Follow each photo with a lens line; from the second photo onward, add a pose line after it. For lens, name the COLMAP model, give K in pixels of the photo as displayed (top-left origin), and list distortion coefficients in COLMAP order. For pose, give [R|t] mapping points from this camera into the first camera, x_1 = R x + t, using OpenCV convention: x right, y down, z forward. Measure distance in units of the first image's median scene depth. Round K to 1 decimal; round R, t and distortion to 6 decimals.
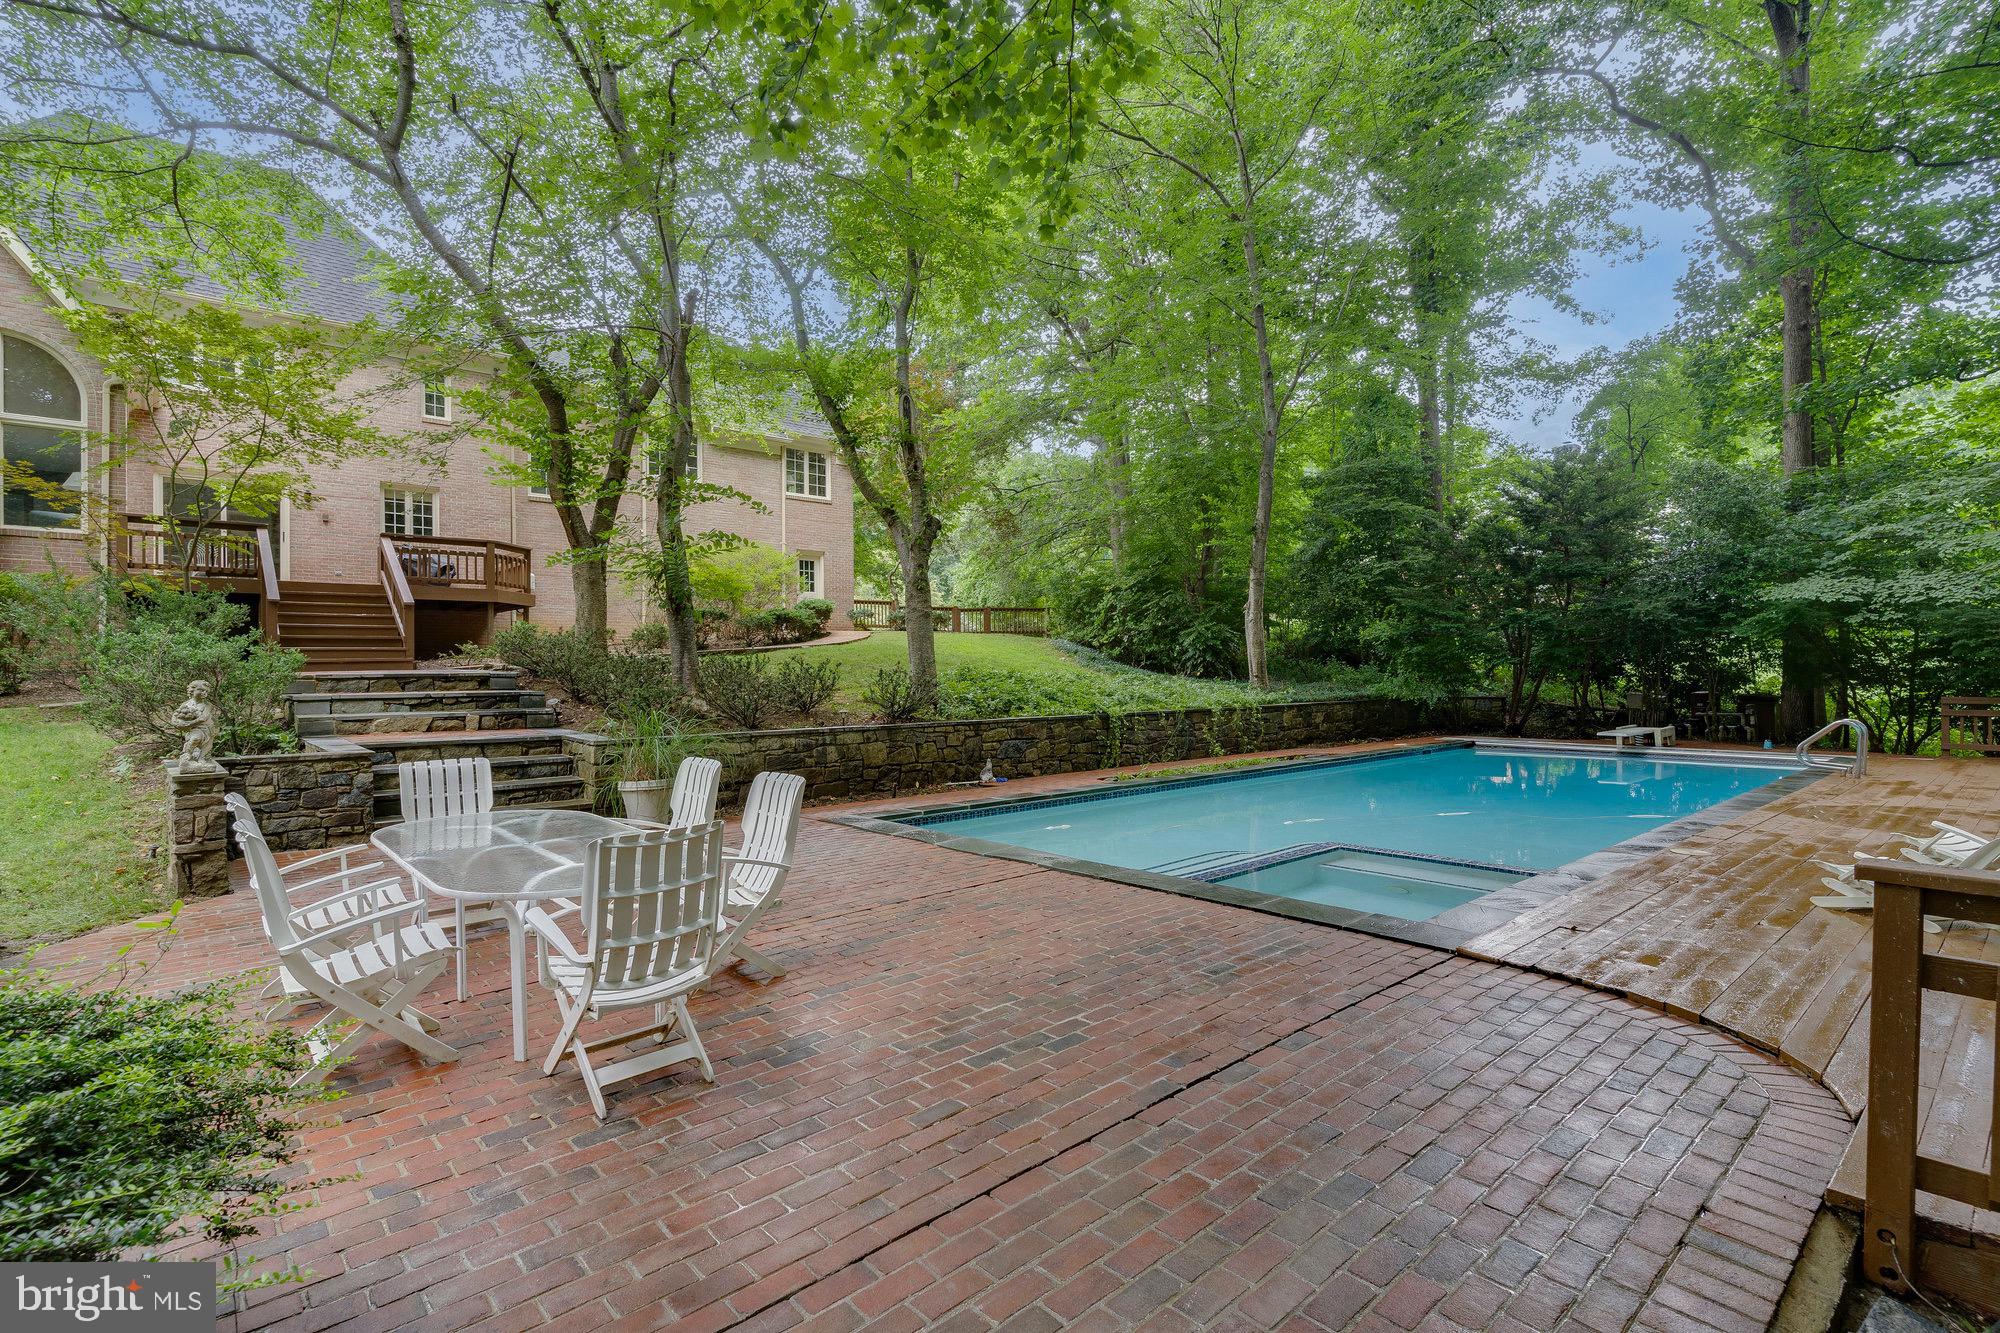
lens RADIAL K [[985.5, 0, 991.5], [0, 985.5, 672.0], [0, 0, 1]] dist [-0.005655, 0.000809]
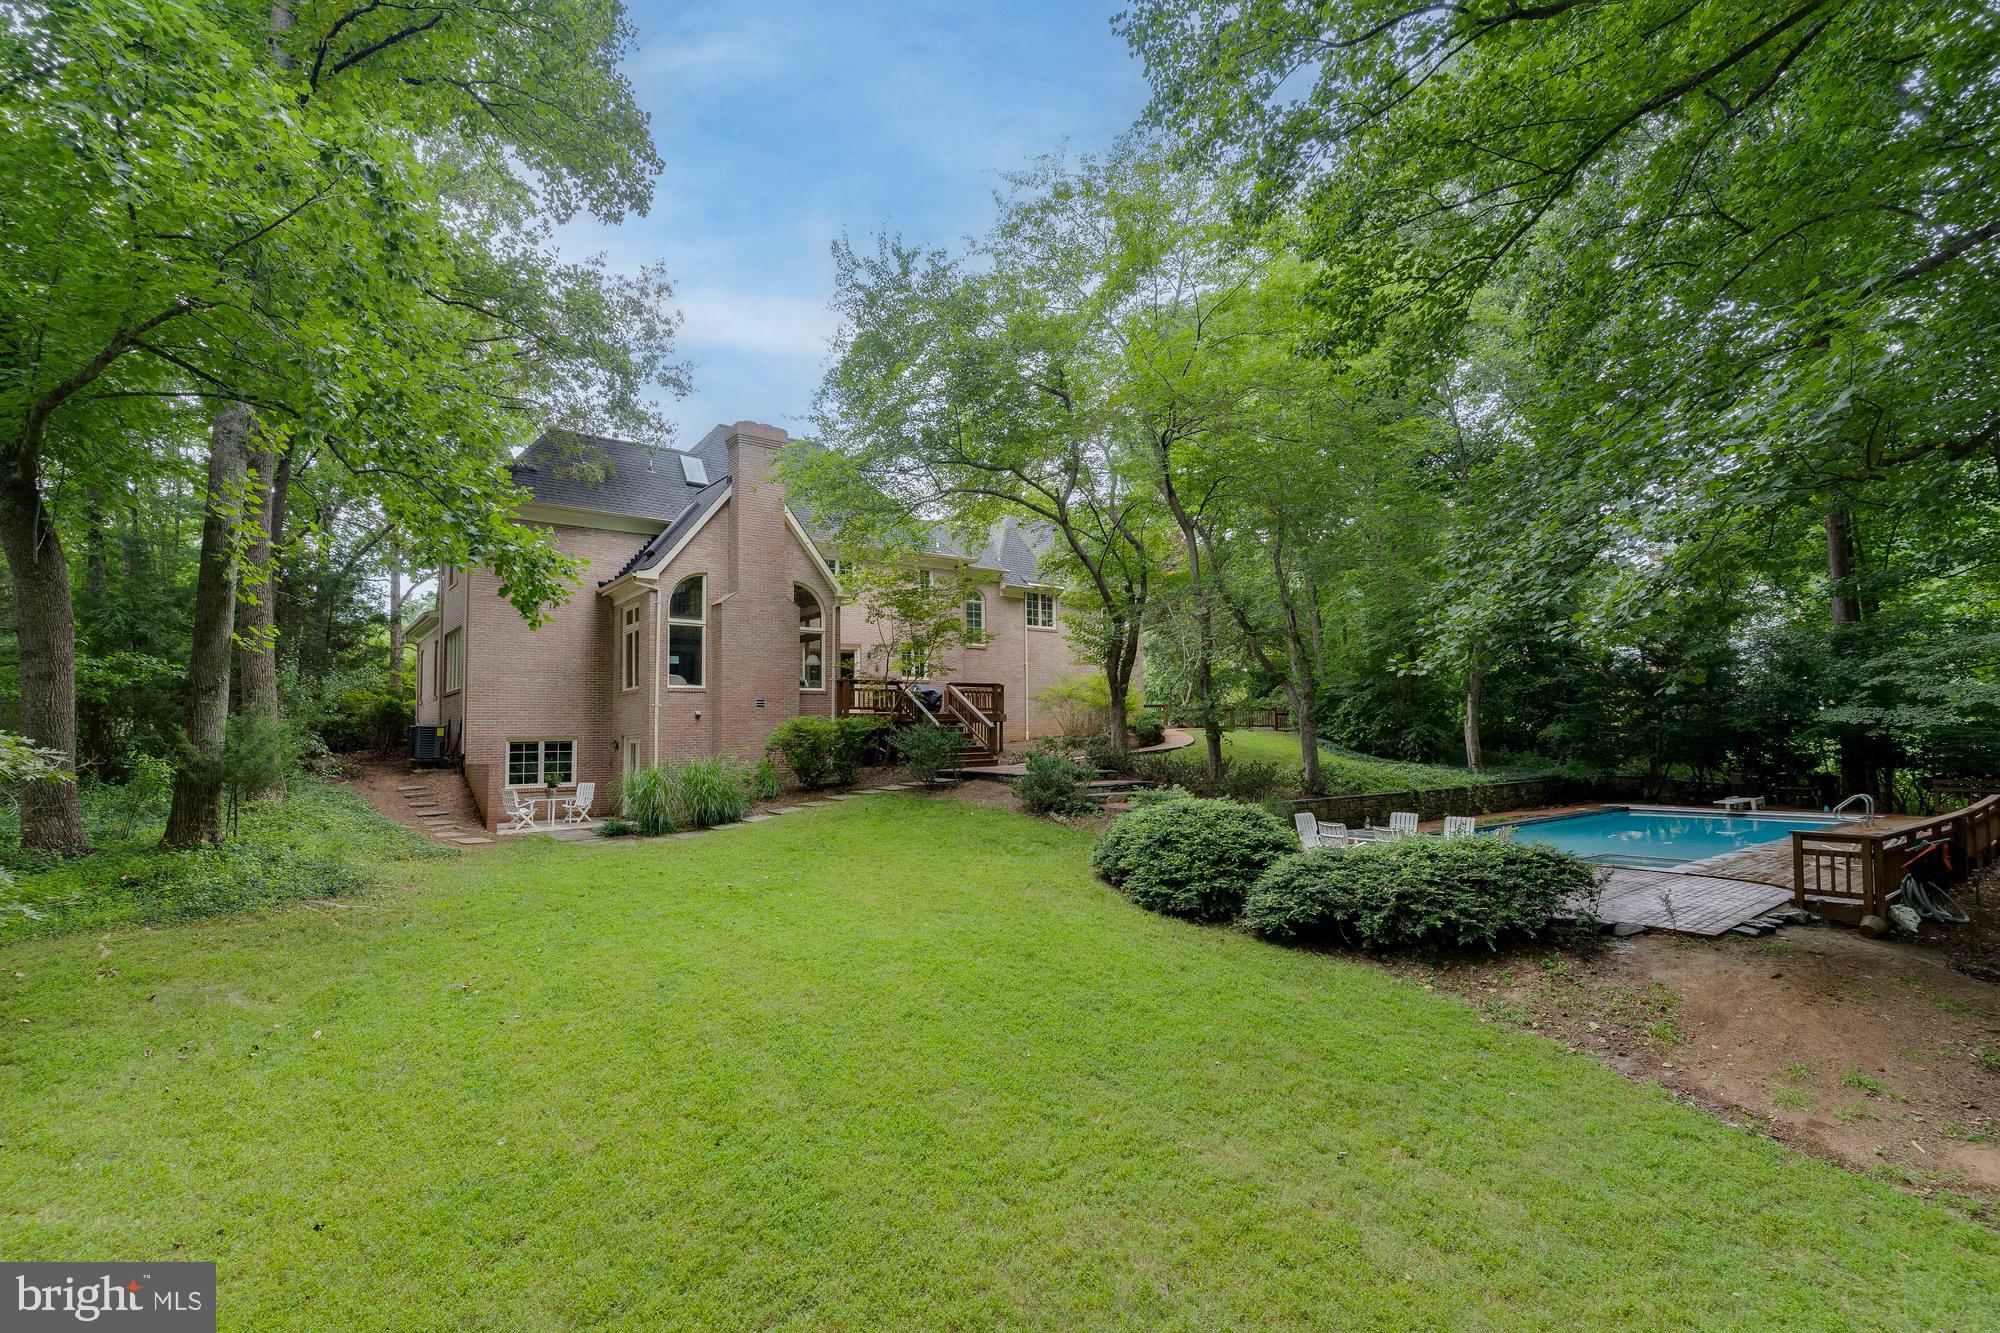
lens RADIAL K [[1028.7, 0, 979.8], [0, 1028.7, 659.9], [0, 0, 1]] dist [0.019709, -0.000936]
pose [[0.998921, -0.010713, -0.045181, -0.449142], [0.007361, 0.997253, -0.073700, -0.046865], [0.045846, 0.073288, 0.996256, -0.683125]]
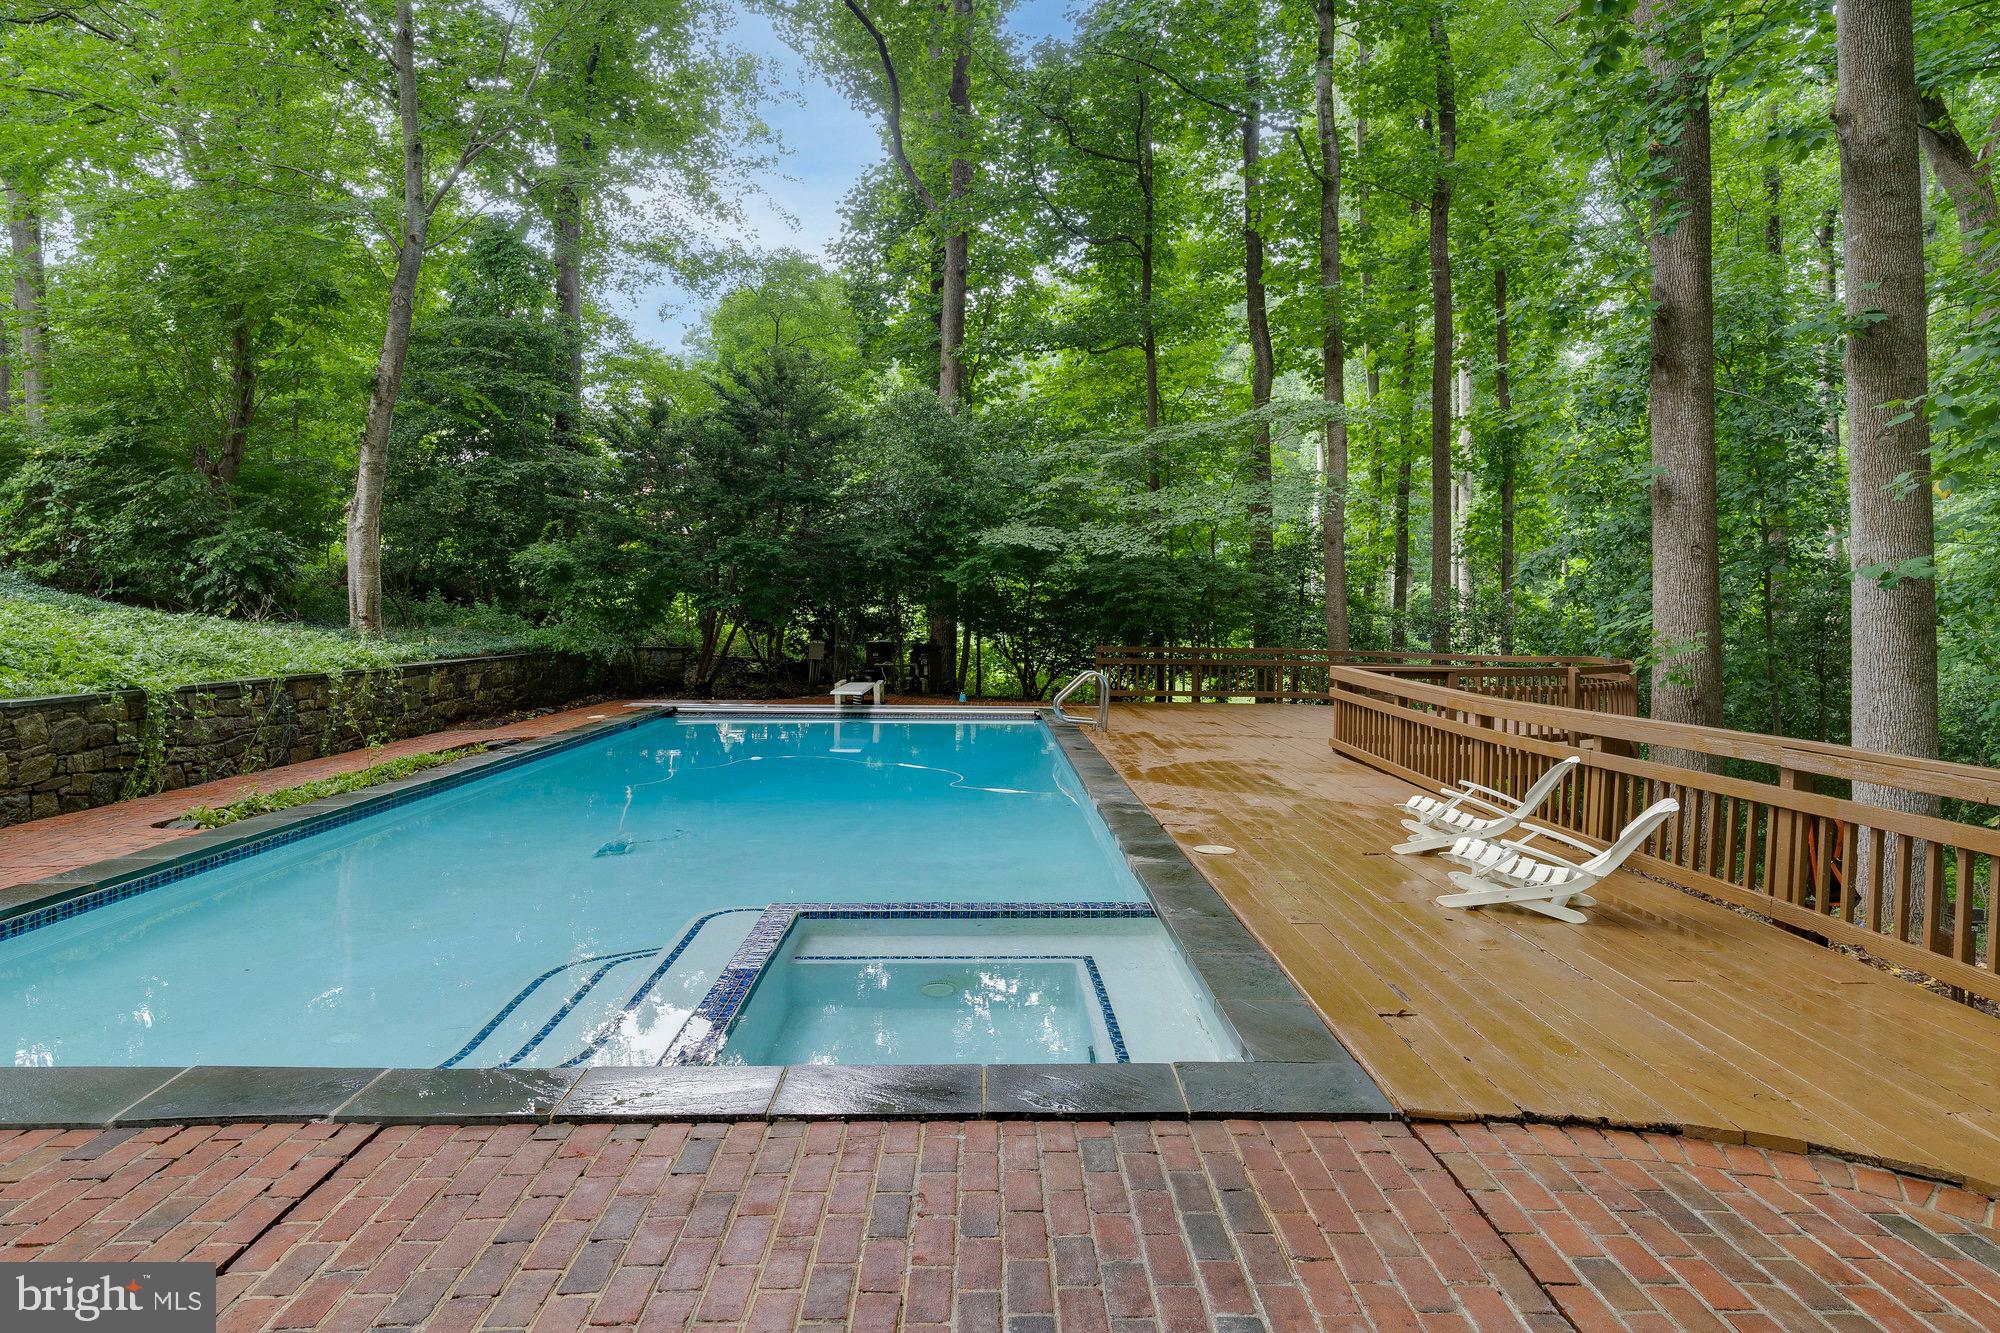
lens RADIAL K [[1201.0, 0, 1039.2], [0, 1201.0, 566.8], [0, 0, 1]] dist [-0.005141, 0.000966]
pose [[0.625997, 0.045467, 0.778499, -0.060566], [-0.015569, 0.998829, -0.045816, 0.000139], [-0.779670, 0.016560, 0.625972, 0.199245]]
